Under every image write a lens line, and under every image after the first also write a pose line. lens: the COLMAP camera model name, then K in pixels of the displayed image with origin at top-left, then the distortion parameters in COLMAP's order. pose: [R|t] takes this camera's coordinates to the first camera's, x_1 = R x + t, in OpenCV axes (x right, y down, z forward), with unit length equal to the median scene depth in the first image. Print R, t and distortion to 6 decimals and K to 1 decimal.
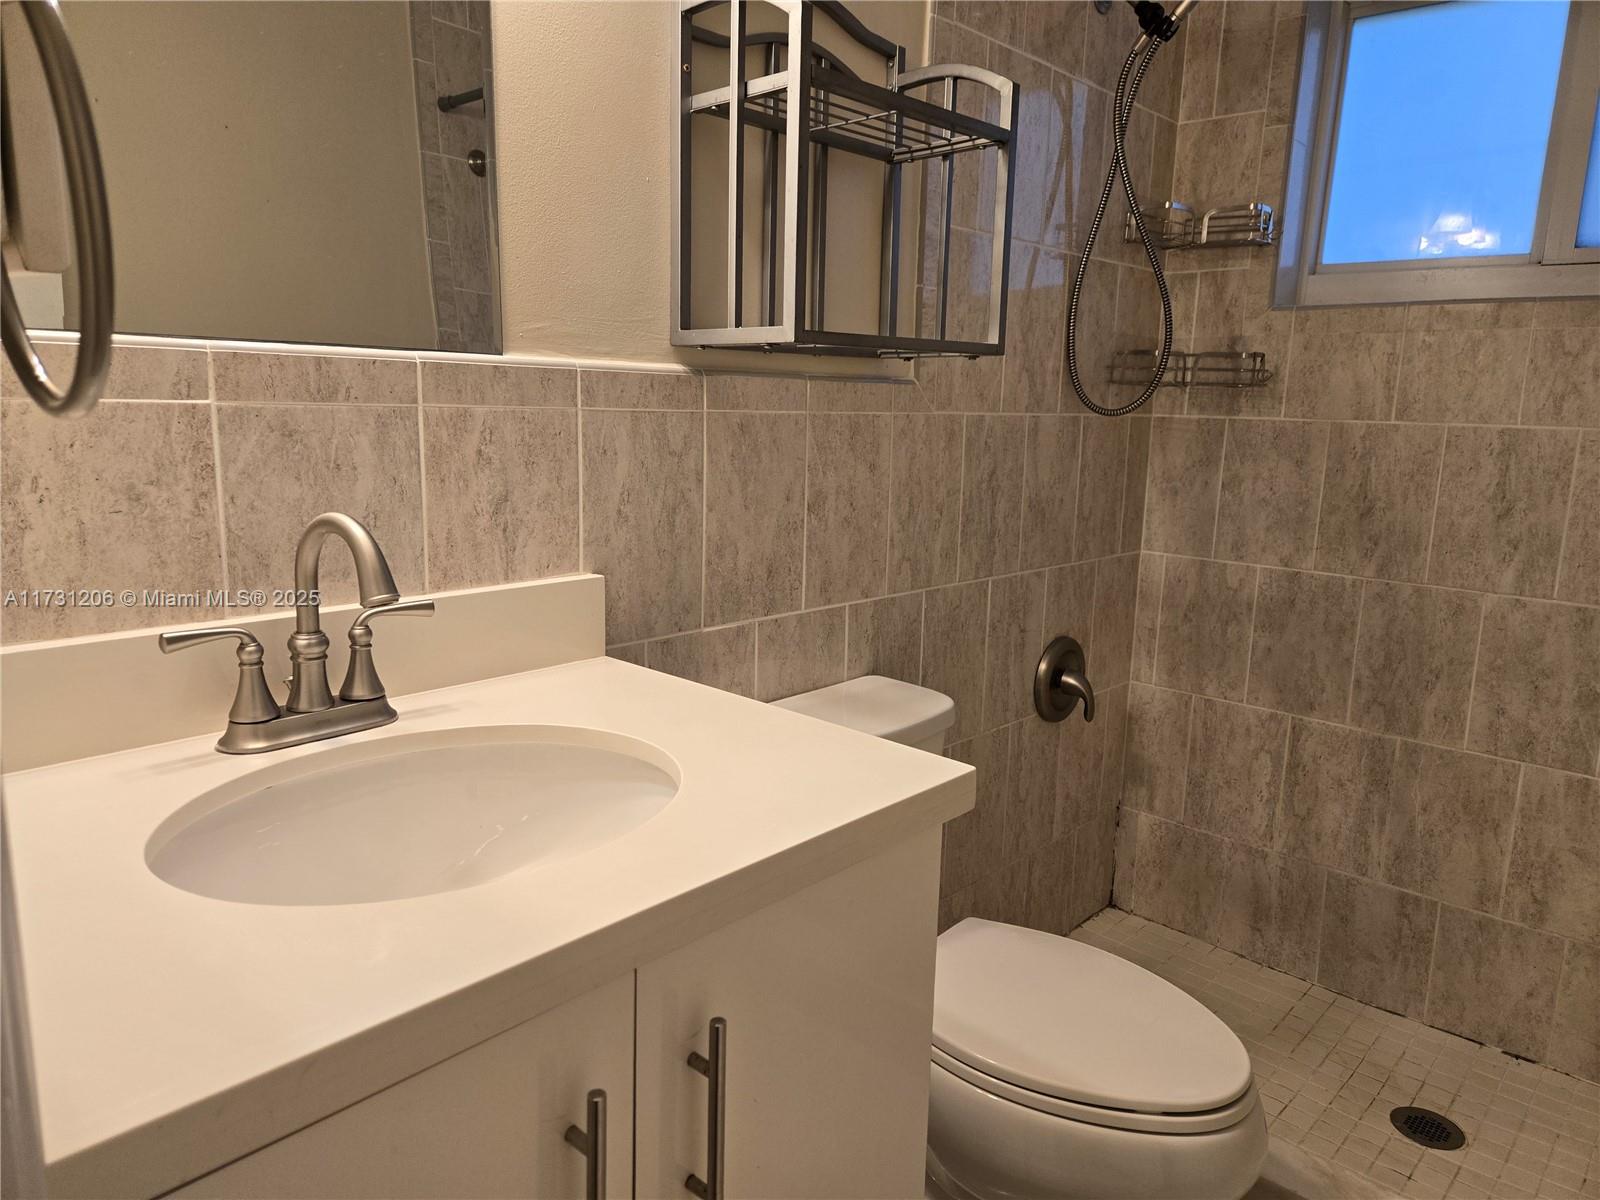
lens RADIAL K [[1077.2, 0, 789.3], [0, 1077.2, 606.4], [0, 0, 1]] dist [0.049963, -0.047777]
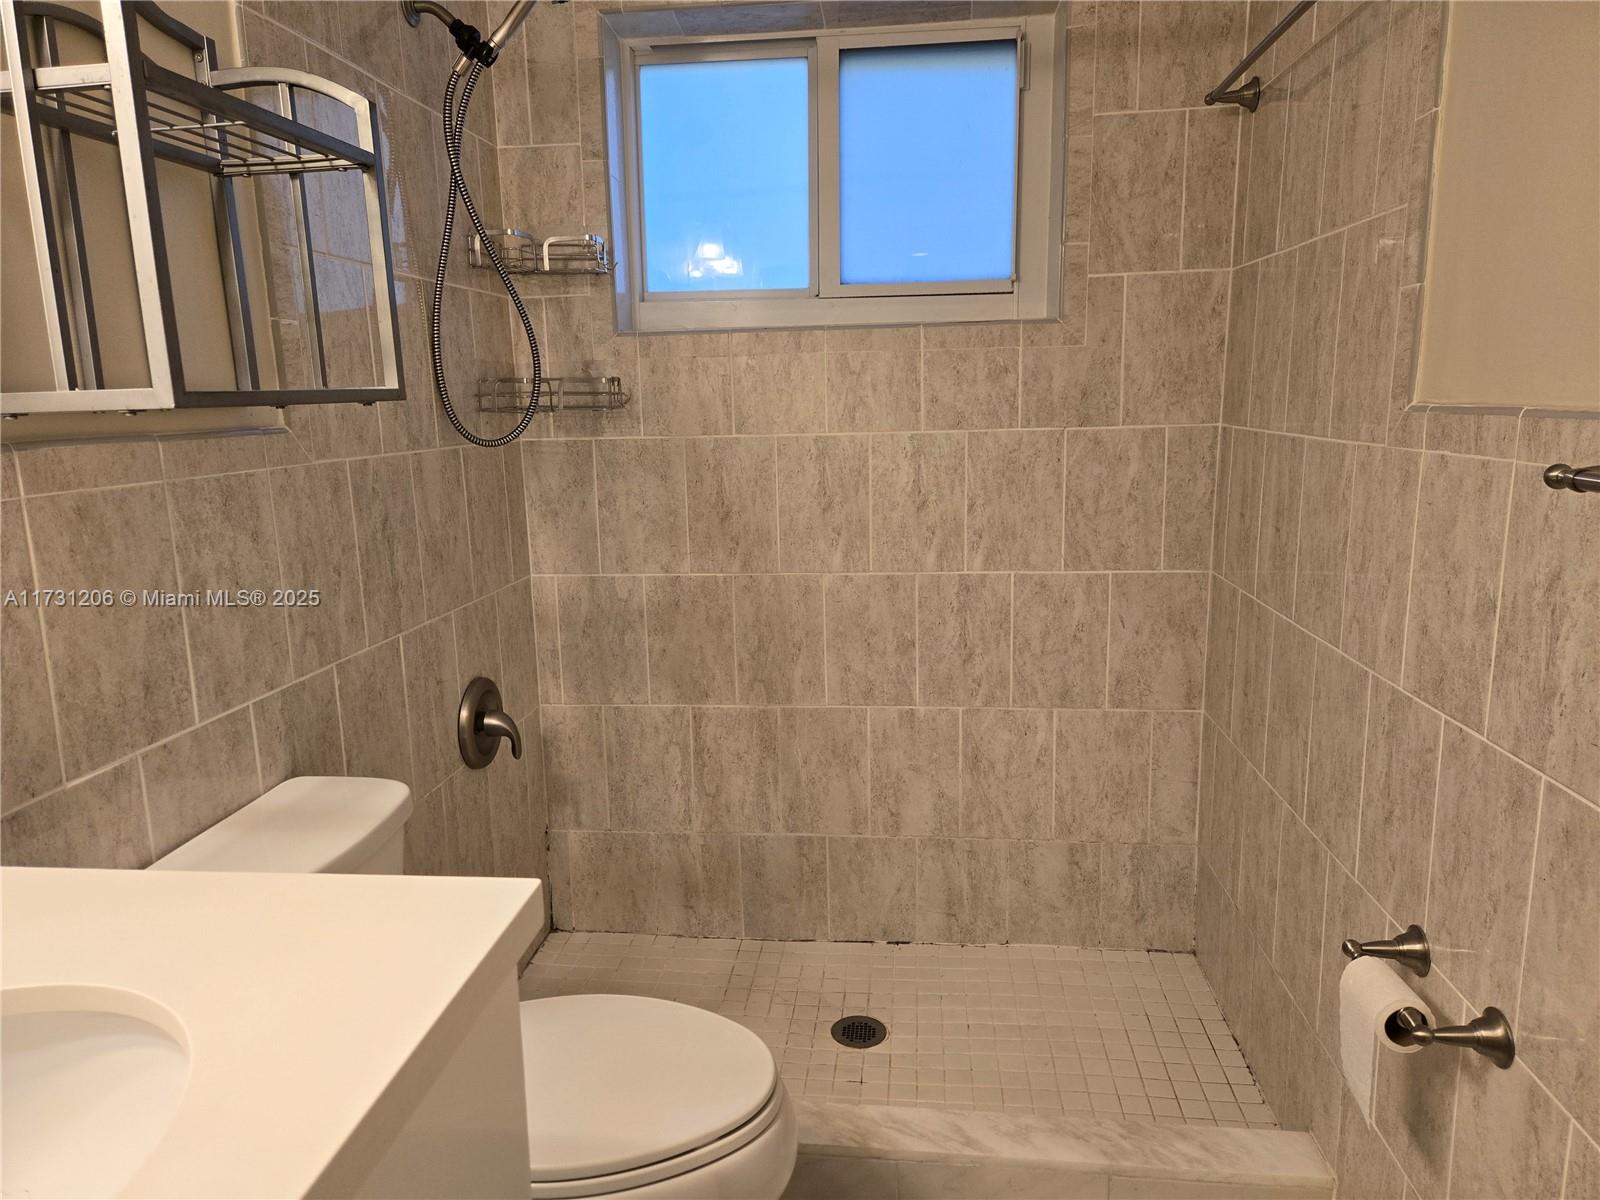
lens RADIAL K [[1077.2, 0, 800.7], [0, 1077.2, 597.3], [0, 0, 1]] dist [0.049963, -0.047777]
pose [[0.796737, -0.155888, 0.583874, -0.071599], [0.158246, 0.986262, 0.047384, -0.046431], [-0.583240, 0.054644, 0.810460, 0.063194]]
